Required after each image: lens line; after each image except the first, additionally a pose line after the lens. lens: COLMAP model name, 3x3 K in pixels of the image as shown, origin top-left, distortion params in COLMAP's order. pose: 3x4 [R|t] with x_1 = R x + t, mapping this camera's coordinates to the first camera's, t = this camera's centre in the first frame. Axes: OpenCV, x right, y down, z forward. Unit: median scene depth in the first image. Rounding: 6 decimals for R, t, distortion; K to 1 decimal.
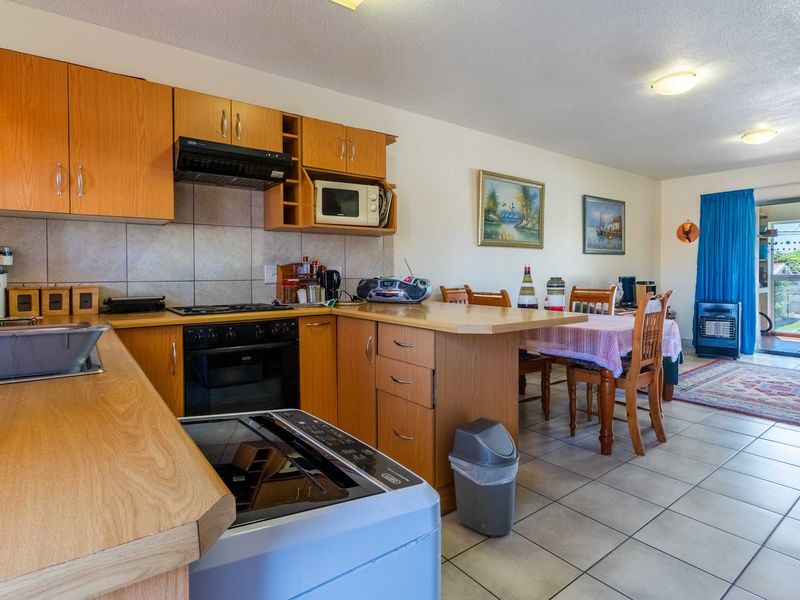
lens RADIAL K [[430.8, 0, 405.3], [0, 430.8, 278.6], [0, 0, 1]] dist [-0.004897, 0.001629]
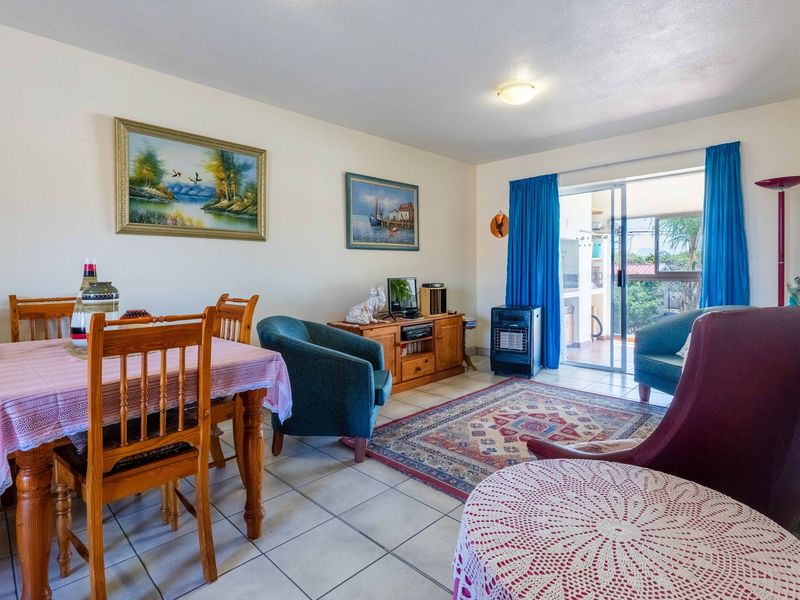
lens RADIAL K [[430.8, 0, 401.6], [0, 430.8, 279.2], [0, 0, 1]] dist [-0.004897, 0.001629]
pose [[0.987457, -0.003822, 0.157840, 0.474924], [0.003394, 0.999990, 0.002981, -0.005003], [-0.157850, -0.002407, 0.987460, 0.264374]]
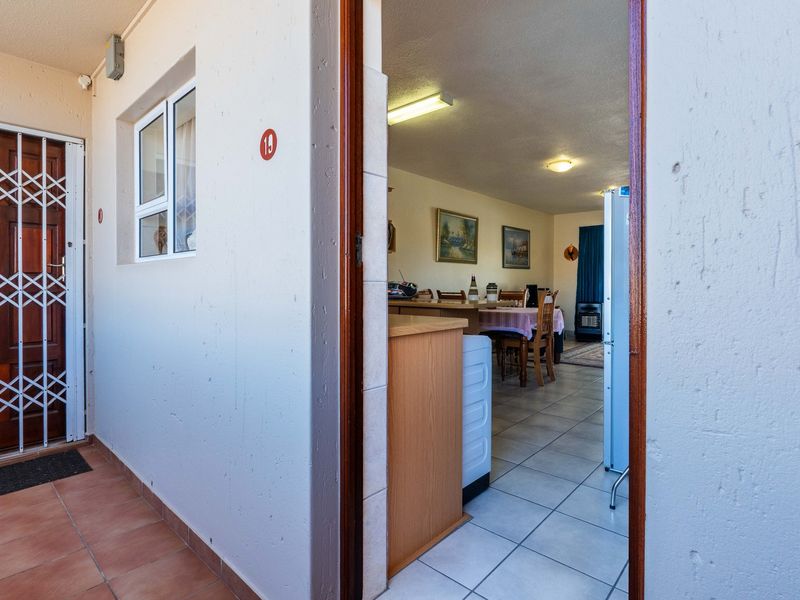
lens RADIAL K [[430.8, 0, 418.3], [0, 430.8, 287.1], [0, 0, 1]] dist [-0.004897, 0.001629]
pose [[0.974251, 0.002021, 0.225459, -0.199670], [0.000043, 0.999958, -0.009153, 0.020437], [-0.225468, 0.008927, 0.974210, -0.352135]]
